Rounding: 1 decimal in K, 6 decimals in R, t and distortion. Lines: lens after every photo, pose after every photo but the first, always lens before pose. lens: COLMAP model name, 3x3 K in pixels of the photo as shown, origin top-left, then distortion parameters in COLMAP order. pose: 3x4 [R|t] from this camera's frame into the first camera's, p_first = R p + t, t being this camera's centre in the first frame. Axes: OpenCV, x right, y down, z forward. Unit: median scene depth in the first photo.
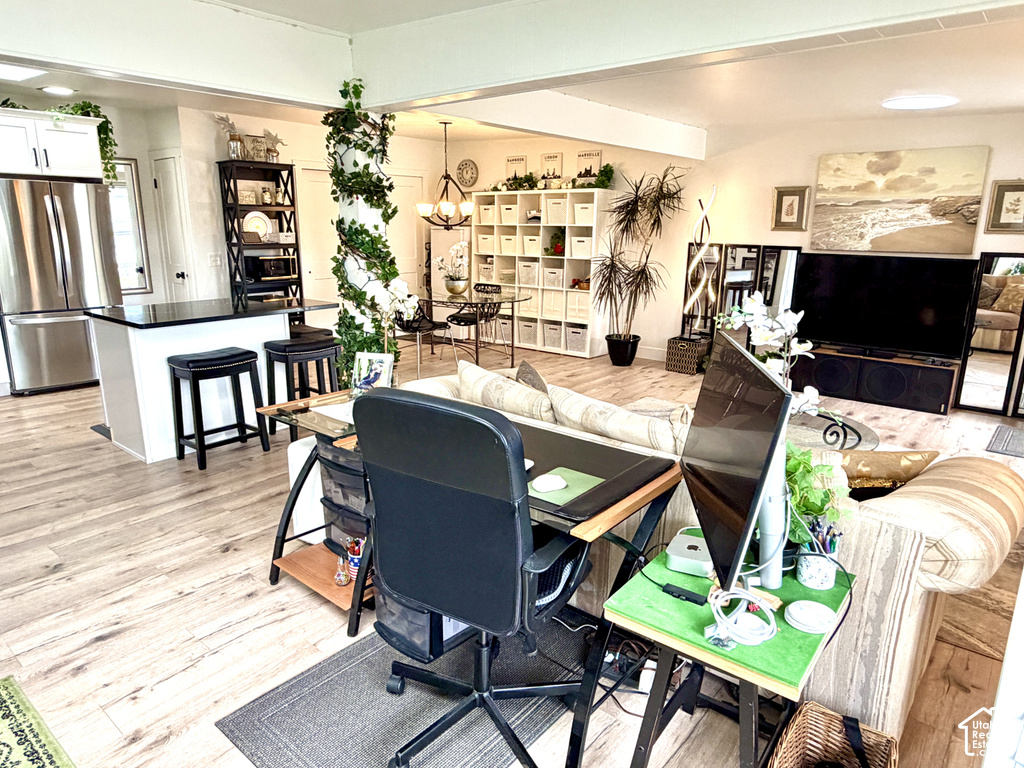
lens RADIAL K [[655.9, 0, 511.9], [0, 655.9, 384.5], [0, 0, 1]] dist [-0.000340, 0.001057]
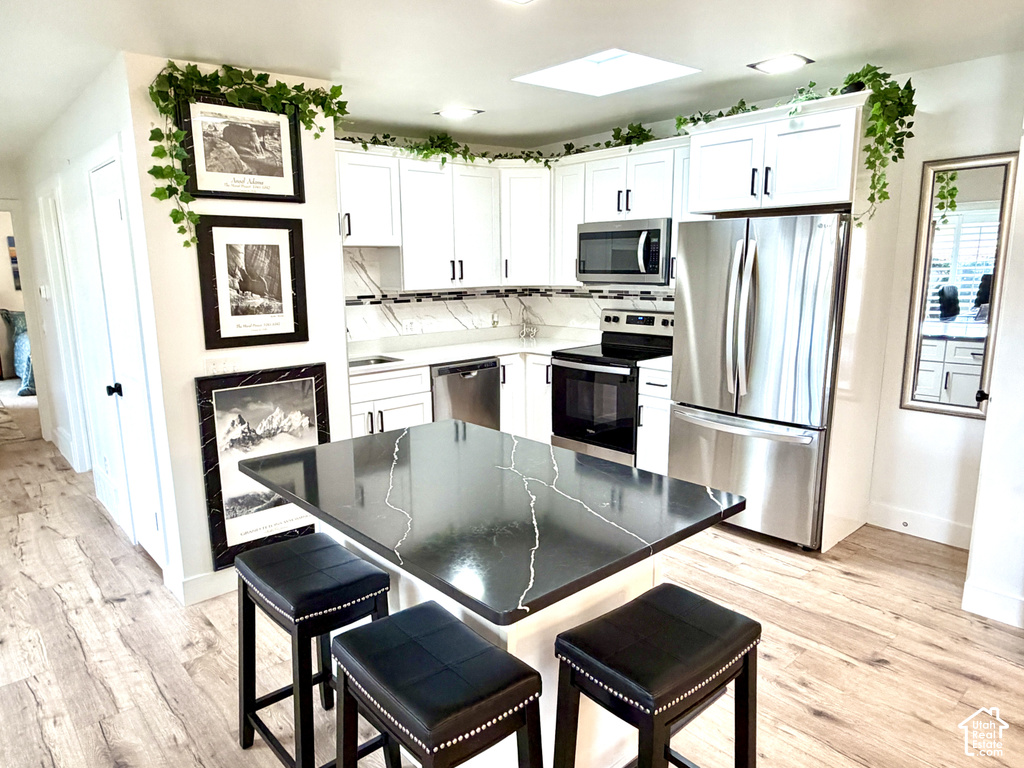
lens RADIAL K [[655.9, 0, 507.4], [0, 655.9, 387.8], [0, 0, 1]] dist [-0.000340, 0.001057]
pose [[-0.144703, 0.175382, -0.973808, -0.019737], [-0.230231, 0.951187, 0.205519, -0.203526], [0.962317, 0.253940, -0.097261, 0.778996]]
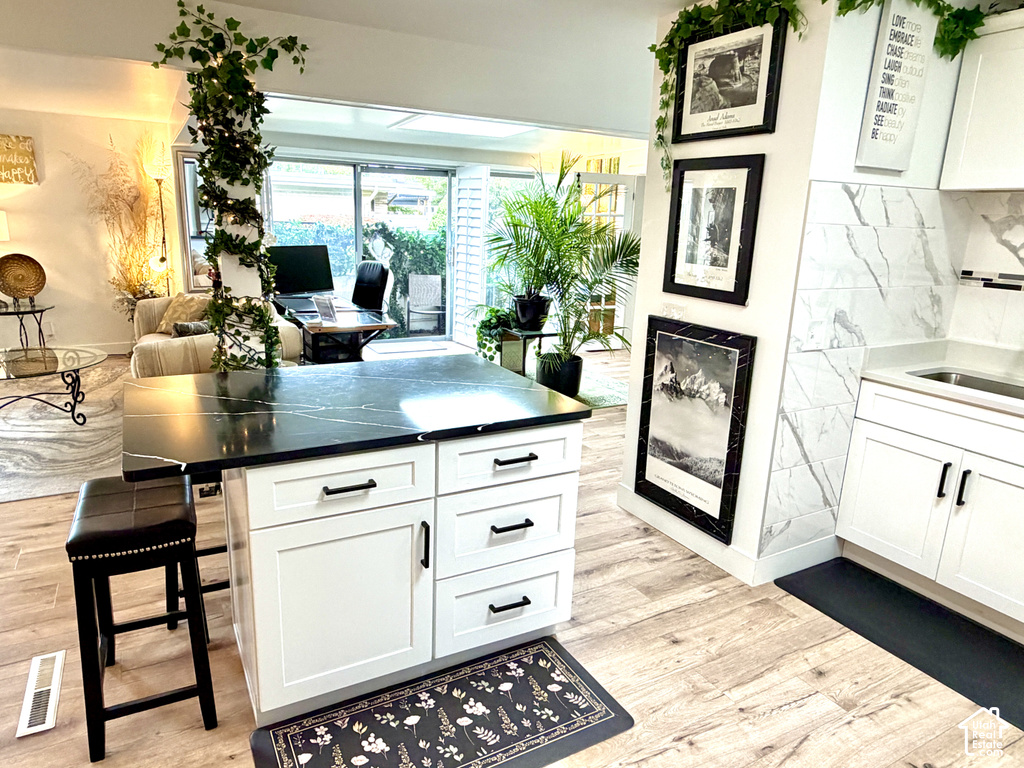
lens RADIAL K [[655.9, 0, 505.6], [0, 655.9, 387.4], [0, 0, 1]] dist [-0.000340, 0.001057]
pose [[-0.930223, -0.133014, 0.342043, -0.537598], [0.045866, 0.882564, 0.467951, -0.258239], [-0.364118, 0.450987, -0.814880, 1.005341]]
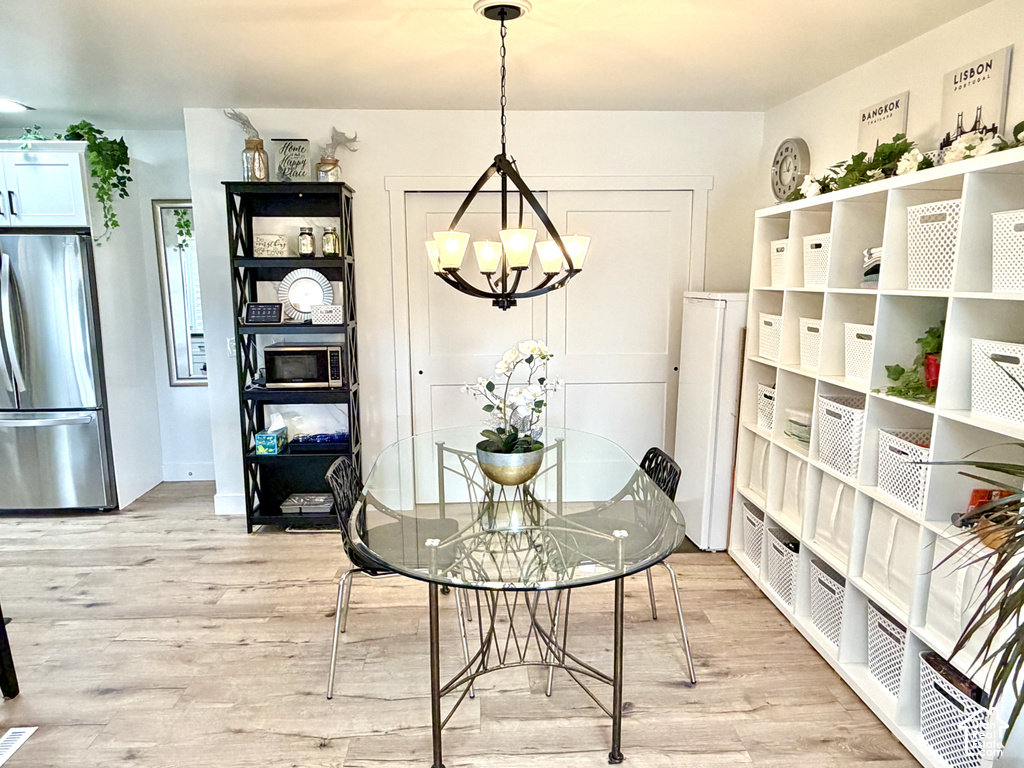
lens RADIAL K [[655.9, 0, 506.0], [0, 655.9, 387.1], [0, 0, 1]] dist [-0.000340, 0.001057]
pose [[0.676205, 0.110521, -0.728377, 0.190022], [-0.166441, 0.986039, -0.004901, -0.207250], [0.717666, 0.124546, 0.685159, 0.823169]]
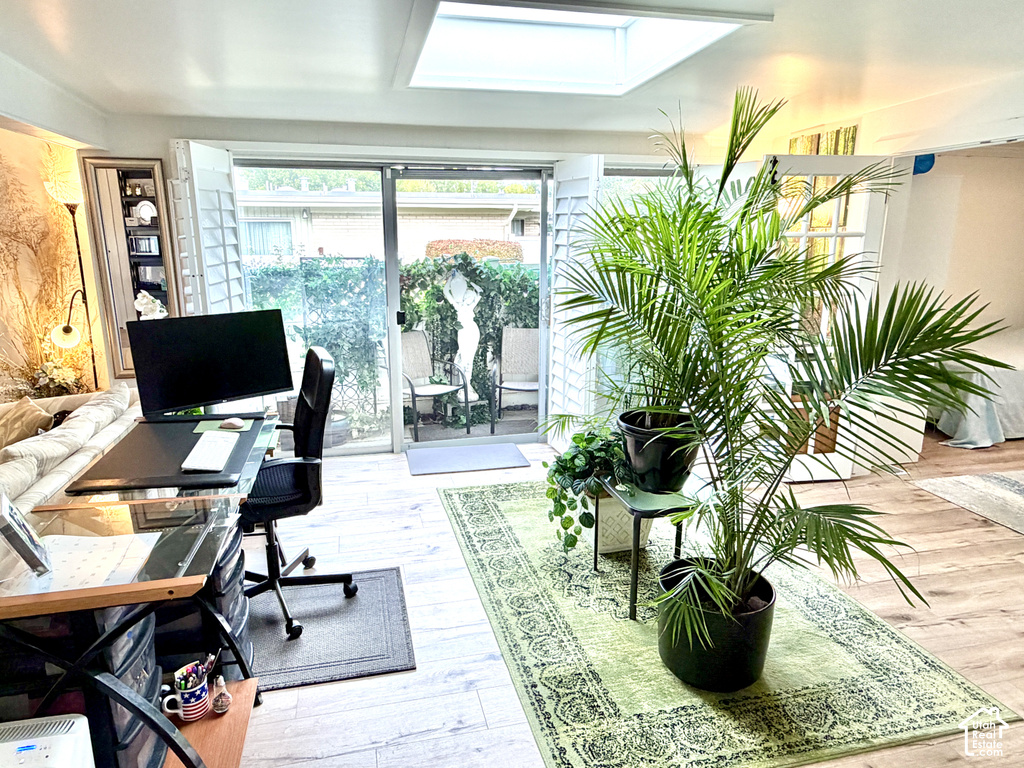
lens RADIAL K [[655.9, 0, 504.5], [0, 655.9, 386.9], [0, 0, 1]] dist [-0.000340, 0.001057]
pose [[-0.801187, -0.148986, 0.579571, -0.393967], [0.137756, 0.896581, 0.420910, -0.143058], [-0.582343, 0.417067, -0.697805, 0.499584]]
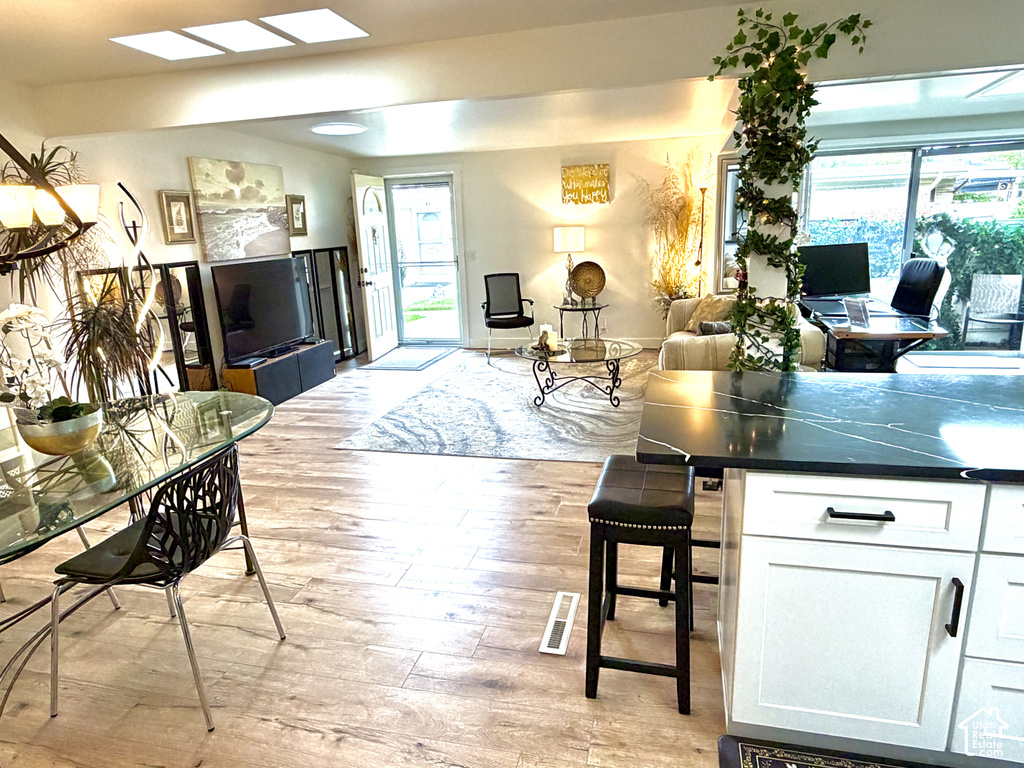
lens RADIAL K [[655.9, 0, 507.9], [0, 655.9, 386.5], [0, 0, 1]] dist [-0.000340, 0.001057]
pose [[-0.432064, -0.211540, 0.876682, -0.532828], [0.256276, 0.903225, 0.344248, -0.253238], [-0.864664, 0.373410, -0.336038, 0.997988]]
